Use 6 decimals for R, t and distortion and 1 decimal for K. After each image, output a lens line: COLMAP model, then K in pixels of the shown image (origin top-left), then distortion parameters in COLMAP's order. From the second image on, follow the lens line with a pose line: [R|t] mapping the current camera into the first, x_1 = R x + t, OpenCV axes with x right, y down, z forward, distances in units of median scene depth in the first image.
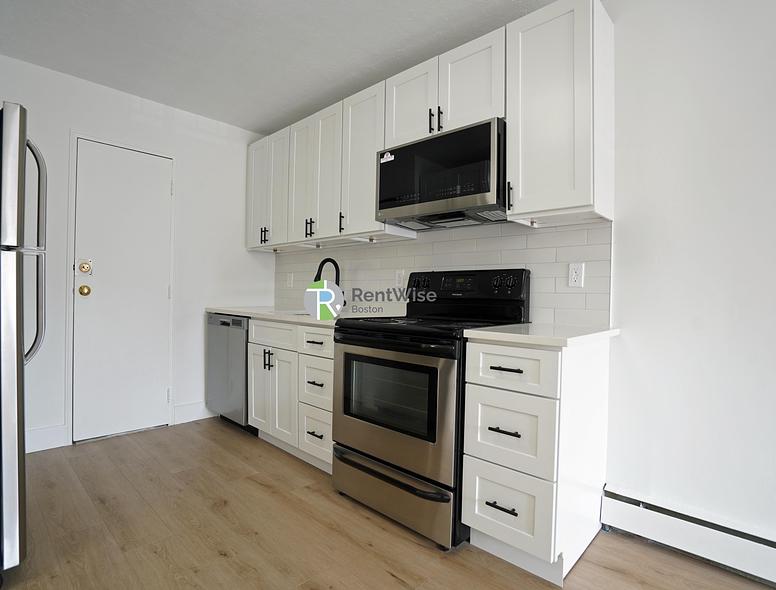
lens RADIAL K [[410.0, 0, 390.9], [0, 410.0, 297.0], [0, 0, 1]] dist [-0.049922, 0.002532]
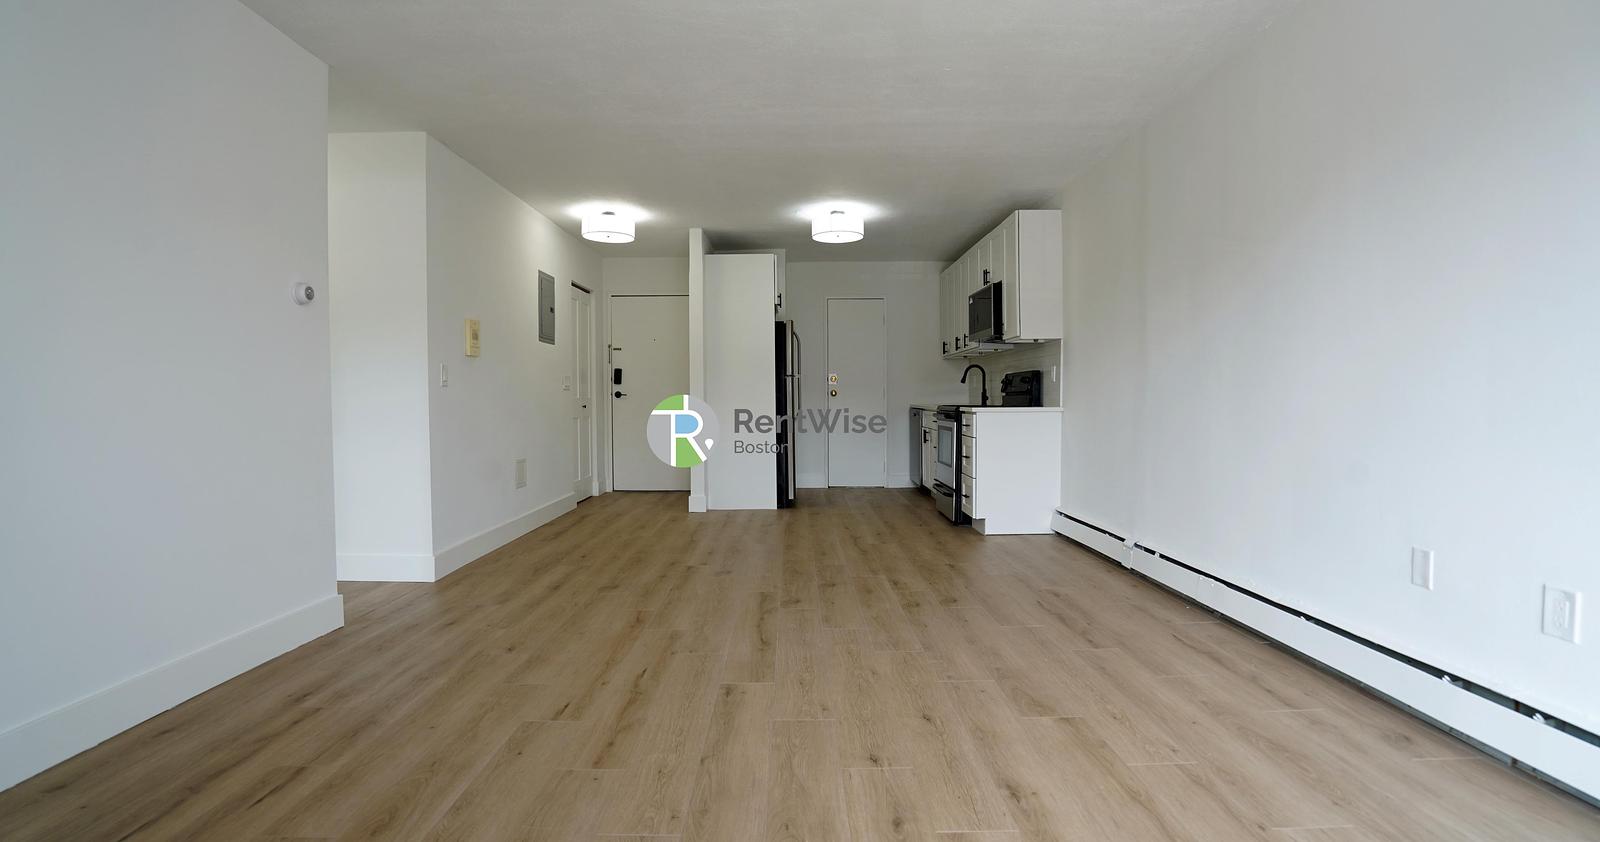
lens RADIAL K [[730.6, 0, 795.4], [0, 730.6, 419.8], [0, 0, 1]] dist [0.000409, 0.000038]
pose [[0.681092, -0.000152, -0.732198, 1.918751], [0.012434, 0.999858, 0.011358, 0.081878], [0.732092, -0.016840, 0.680998, -1.674609]]
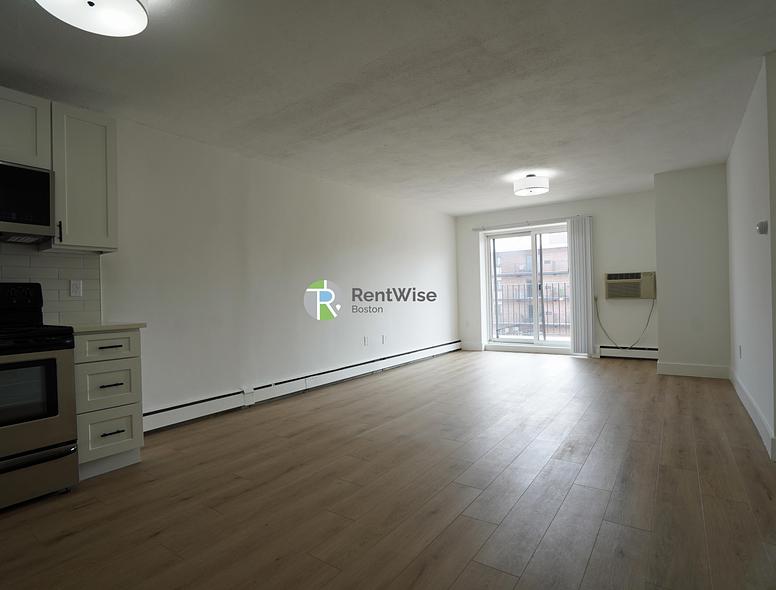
lens RADIAL K [[410.0, 0, 387.7], [0, 410.0, 297.8], [0, 0, 1]] dist [-0.049922, 0.002532]
pose [[-0.133665, -0.017159, 0.990878, -1.141251], [0.029722, 0.999331, 0.021315, -0.016899], [-0.990581, 0.032300, -0.133066, 0.078775]]
